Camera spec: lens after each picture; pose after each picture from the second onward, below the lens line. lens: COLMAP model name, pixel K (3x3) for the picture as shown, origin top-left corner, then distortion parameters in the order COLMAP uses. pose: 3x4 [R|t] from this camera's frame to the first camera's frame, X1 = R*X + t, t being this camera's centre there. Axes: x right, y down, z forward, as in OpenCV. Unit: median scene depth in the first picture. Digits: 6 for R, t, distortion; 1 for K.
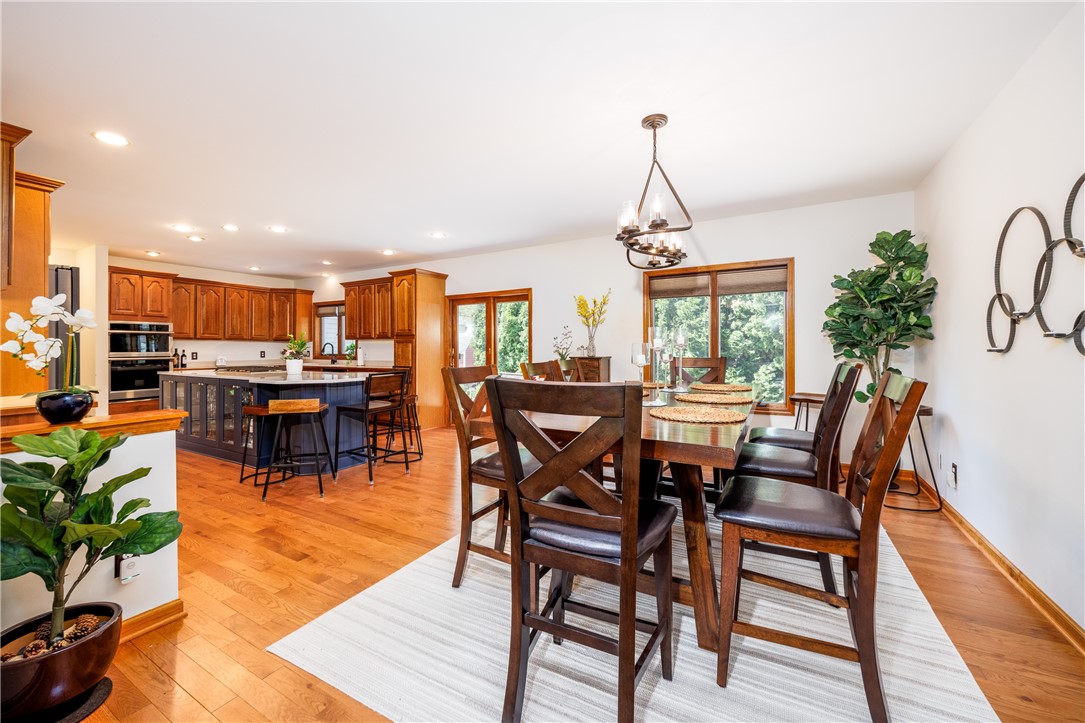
lens RADIAL K [[421.8, 0, 520.3], [0, 421.8, 346.2], [0, 0, 1]] dist [0.001296, -0.000512]
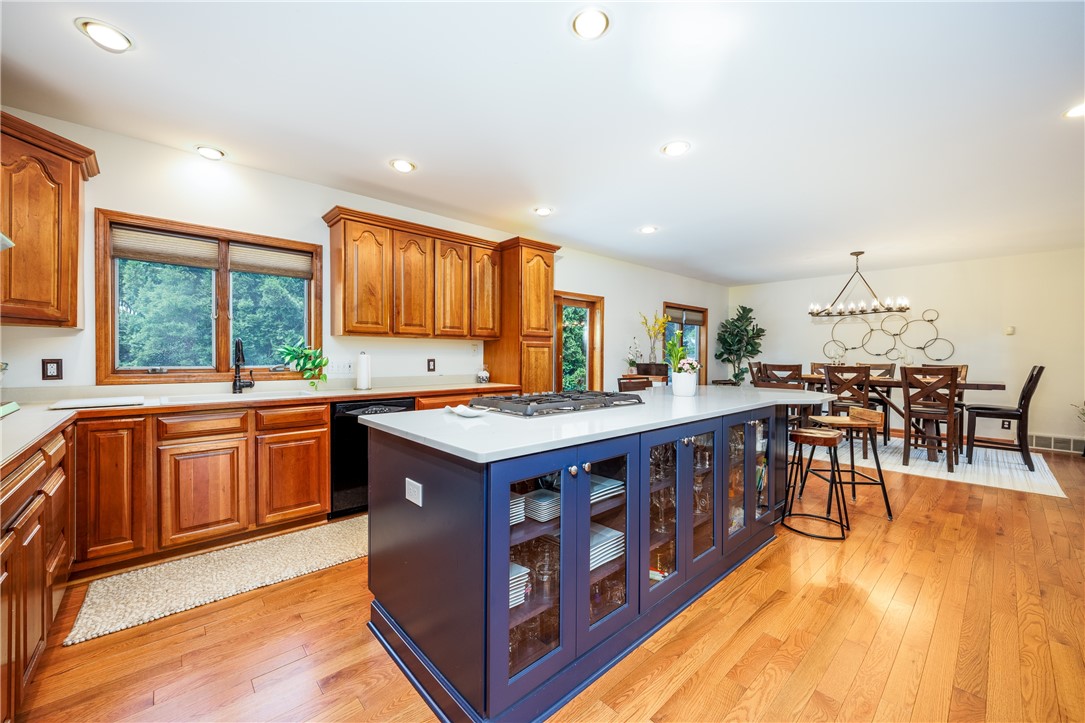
lens RADIAL K [[421.8, 0, 536.9], [0, 421.8, 361.8], [0, 0, 1]] dist [0.001296, -0.000512]
pose [[0.290214, -0.016290, 0.956823, -0.908481], [-0.019285, 0.999552, 0.022867, 0.001026], [-0.956767, -0.025089, 0.289770, 0.760982]]
